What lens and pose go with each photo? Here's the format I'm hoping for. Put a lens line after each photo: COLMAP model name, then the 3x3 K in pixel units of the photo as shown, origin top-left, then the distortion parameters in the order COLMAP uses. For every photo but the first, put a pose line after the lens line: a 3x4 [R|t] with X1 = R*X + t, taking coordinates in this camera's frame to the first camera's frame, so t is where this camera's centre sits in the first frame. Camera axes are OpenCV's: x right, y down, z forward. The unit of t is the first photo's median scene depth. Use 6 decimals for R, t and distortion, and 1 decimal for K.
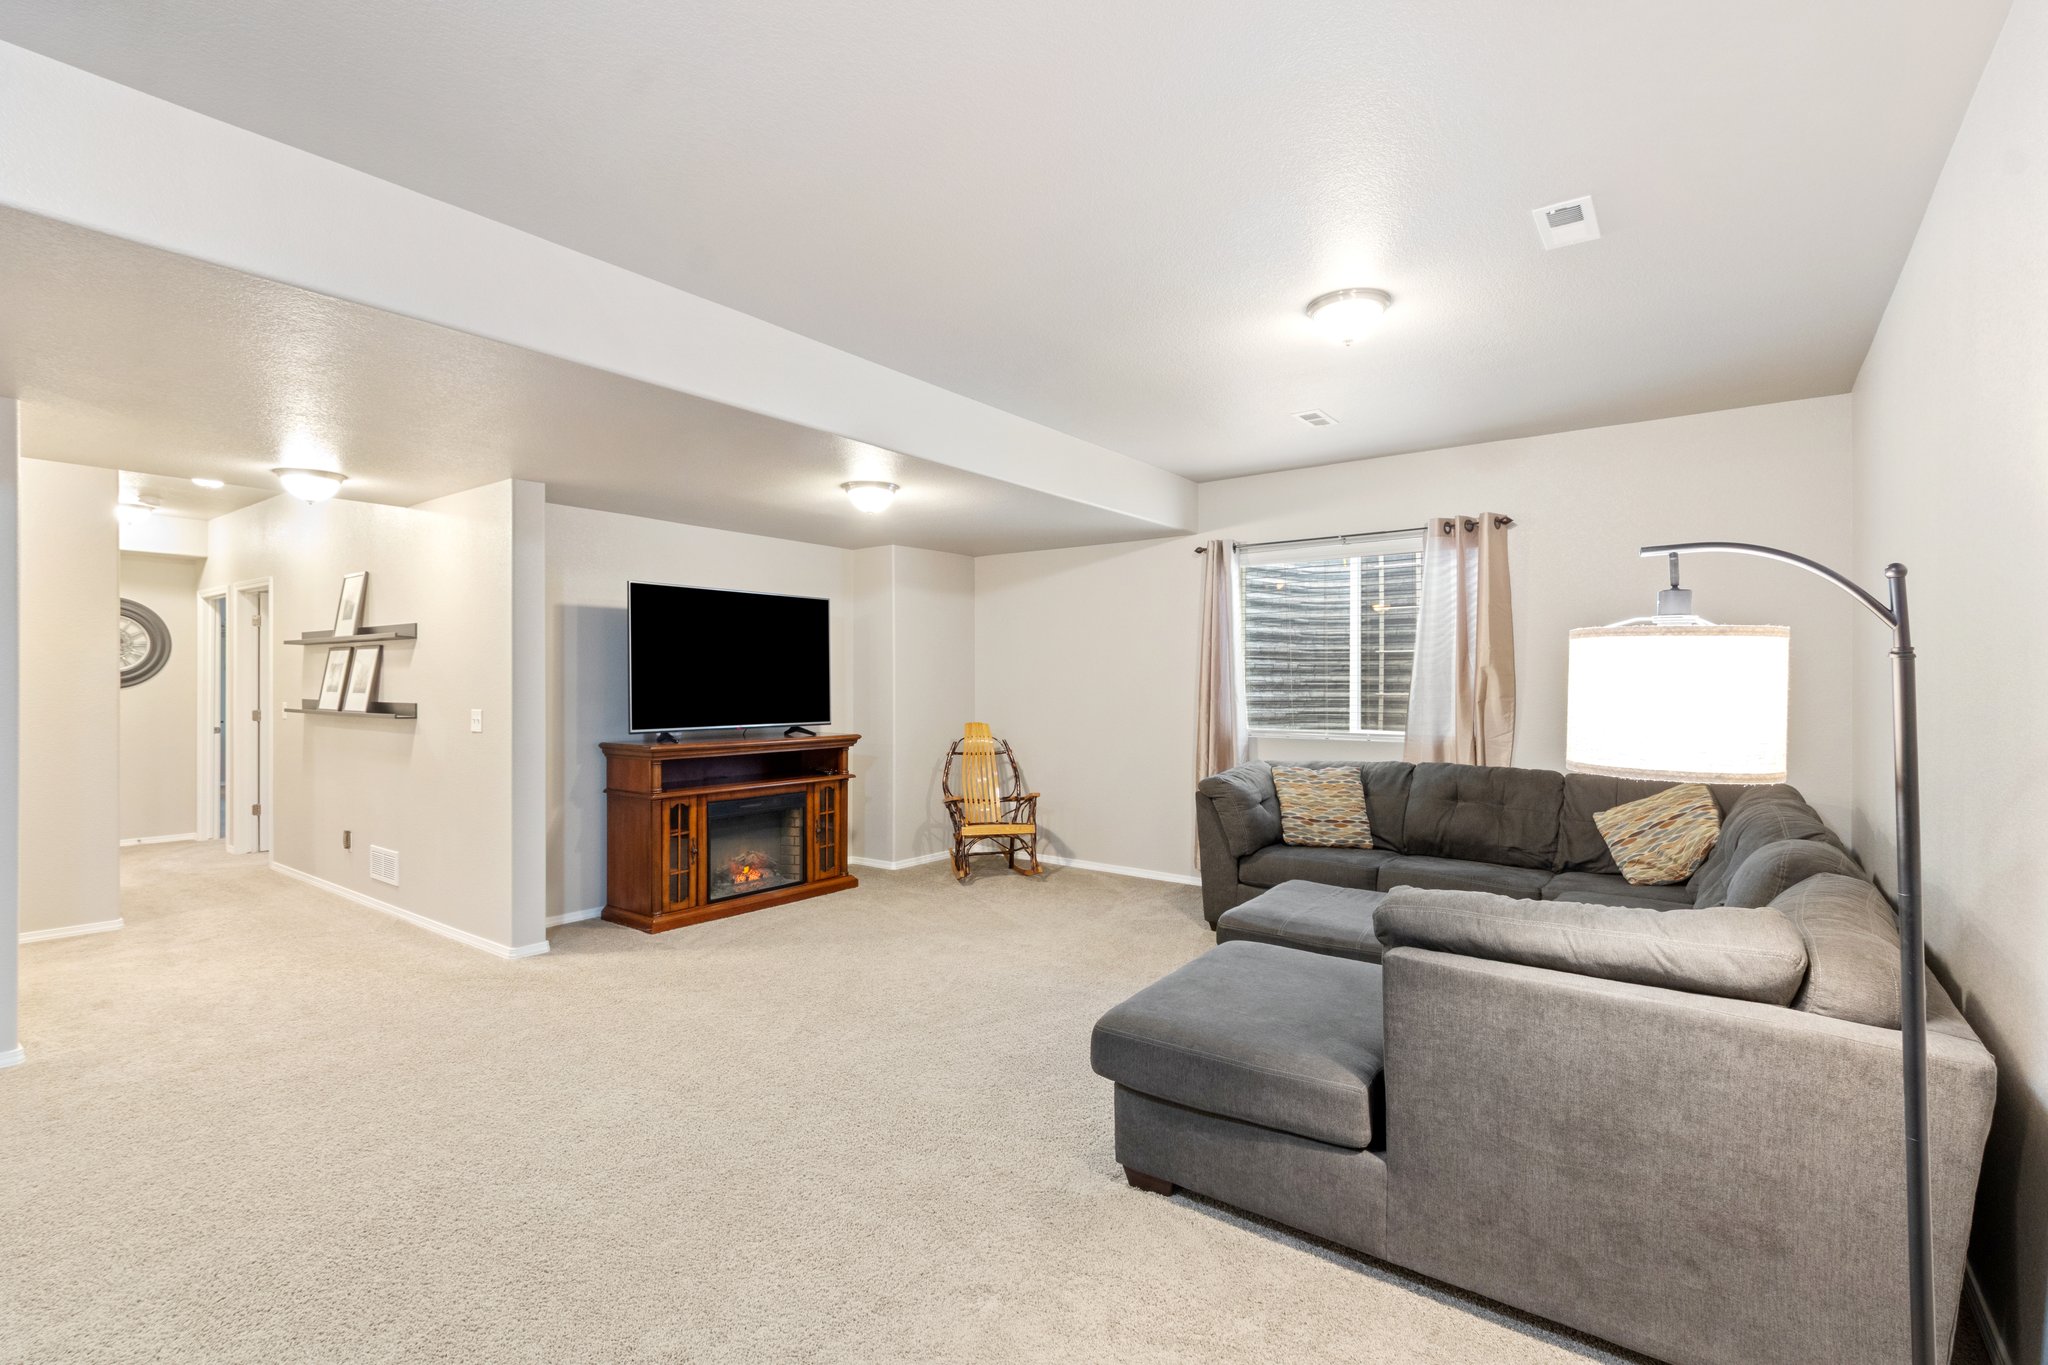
lens RADIAL K [[948.7, 0, 1007.4], [0, 948.7, 678.1], [0, 0, 1]] dist [0.001399, 0.000747]
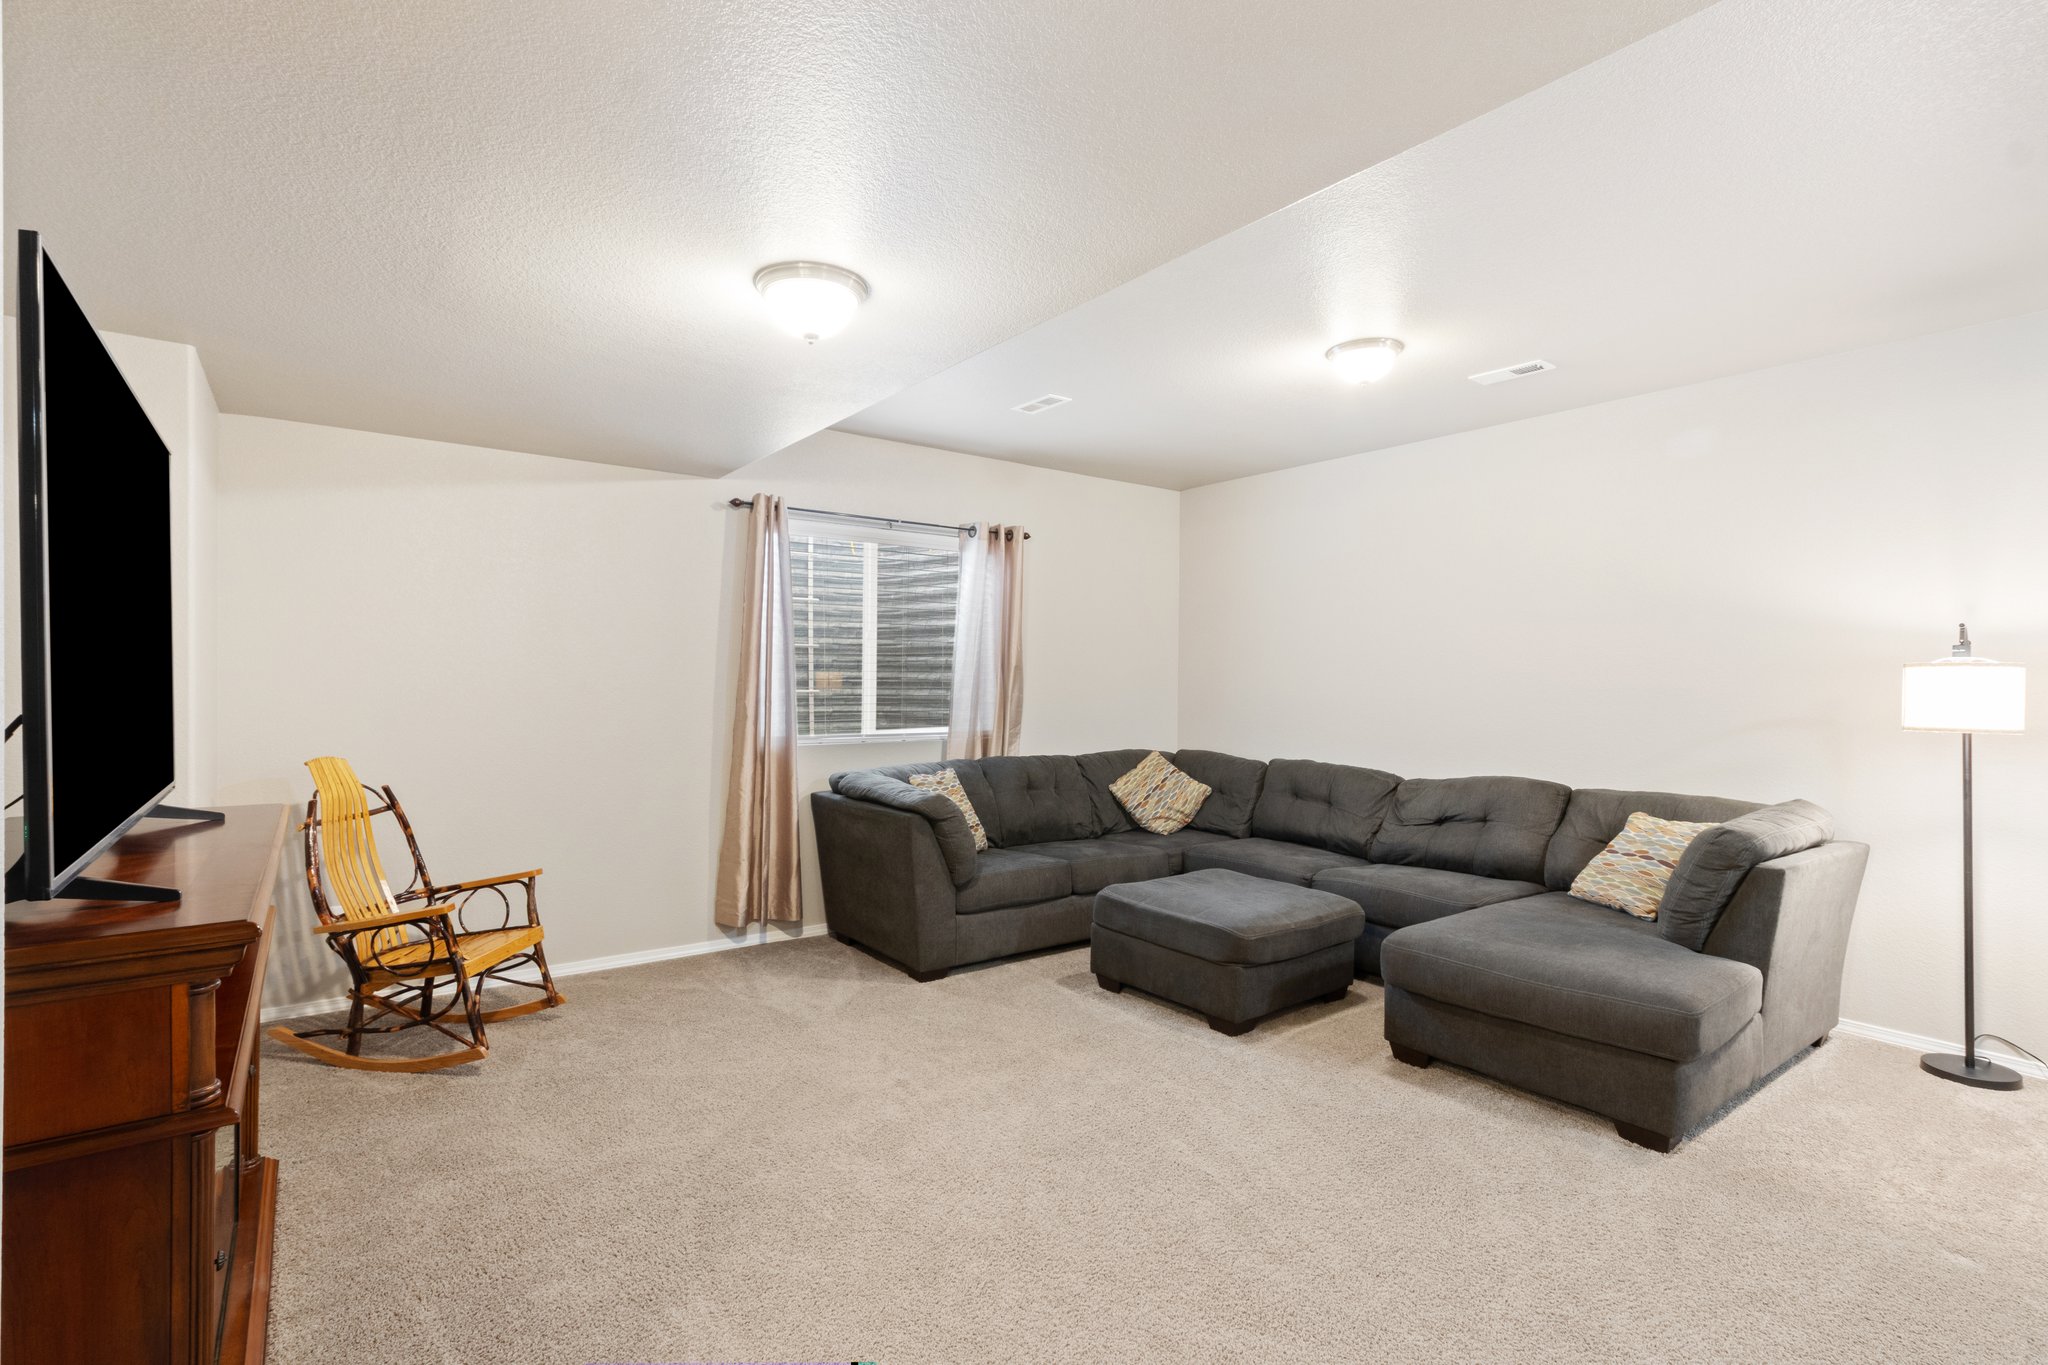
lens RADIAL K [[948.7, 0, 1007.4], [0, 948.7, 678.1], [0, 0, 1]] dist [0.001399, 0.000747]
pose [[0.274921, 0.005098, 0.961453, -0.486574], [-0.010546, 0.999942, -0.002286, 0.004547], [-0.961409, -0.009511, 0.274958, 0.625749]]
